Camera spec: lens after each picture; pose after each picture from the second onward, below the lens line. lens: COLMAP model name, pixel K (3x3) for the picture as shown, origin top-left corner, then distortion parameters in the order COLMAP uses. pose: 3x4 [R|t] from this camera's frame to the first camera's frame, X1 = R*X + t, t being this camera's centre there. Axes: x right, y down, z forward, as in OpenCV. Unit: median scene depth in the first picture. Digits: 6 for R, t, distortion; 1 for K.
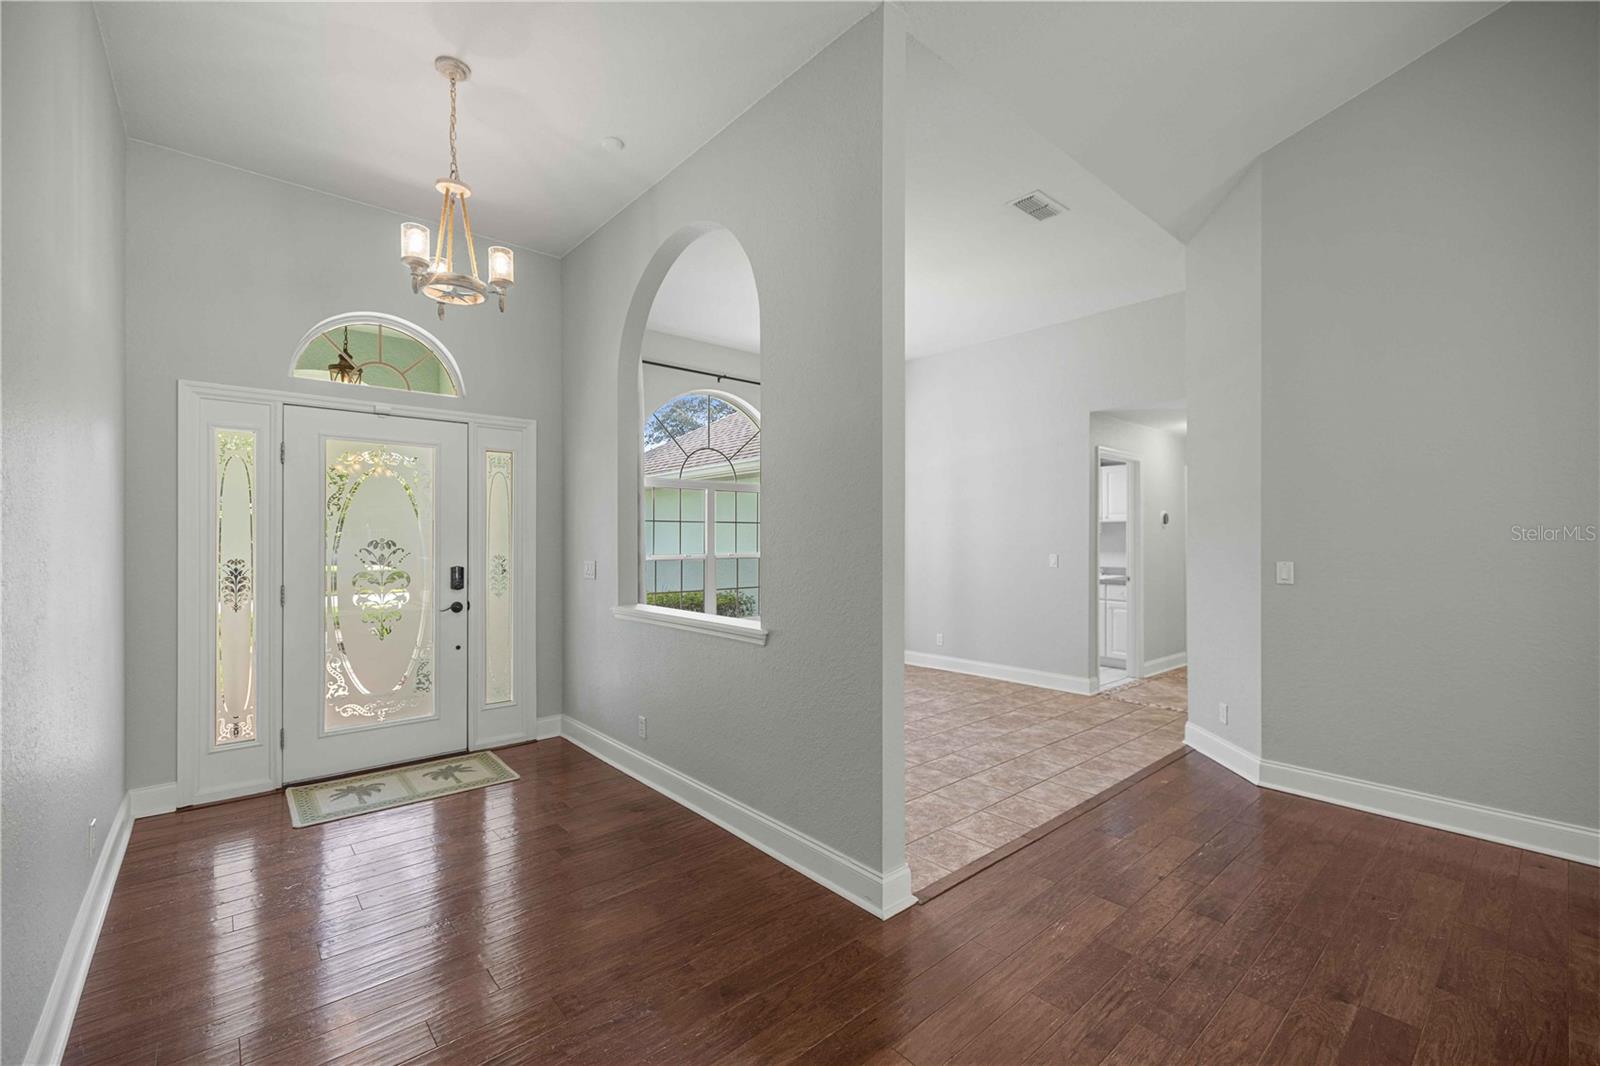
lens RADIAL K [[675.9, 0, 796.8], [0, 675.9, 528.5], [0, 0, 1]] dist [0.002175, -0.000290]
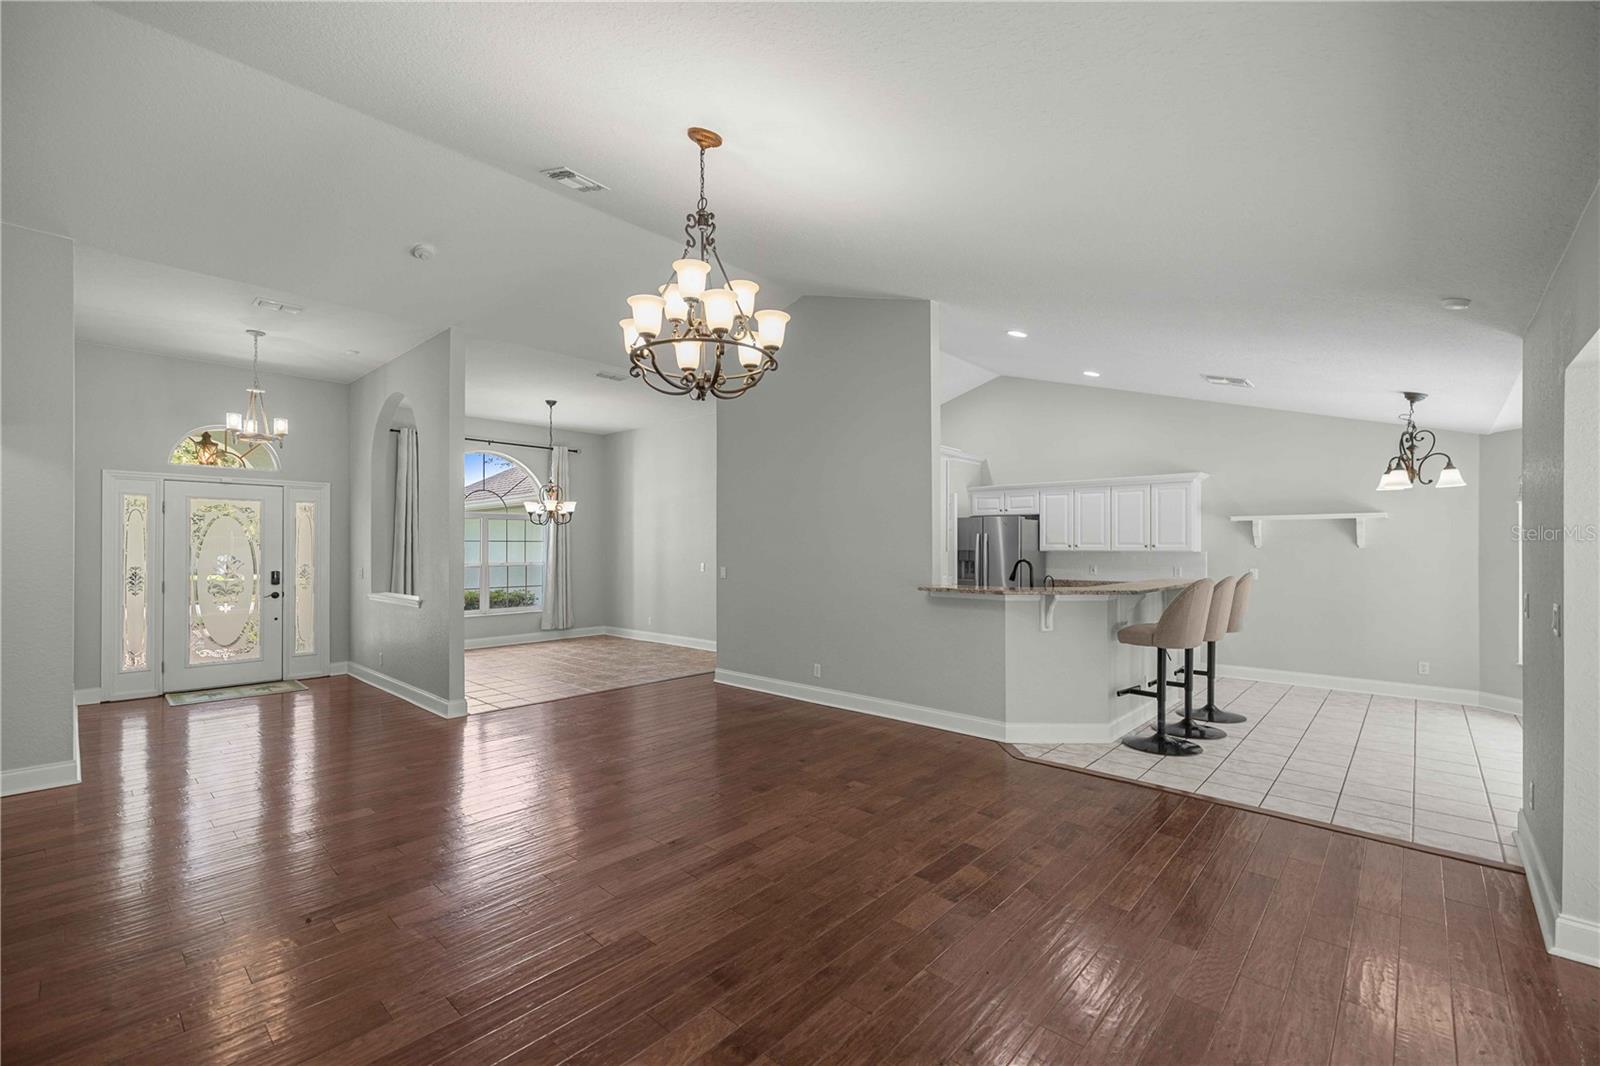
lens RADIAL K [[675.9, 0, 793.8], [0, 675.9, 537.7], [0, 0, 1]] dist [0.002175, -0.000290]
pose [[0.993534, 0.004556, 0.113440, 0.634198], [-0.004823, 0.999986, 0.002084, -0.039904], [-0.113429, -0.002618, 0.993543, -0.886464]]
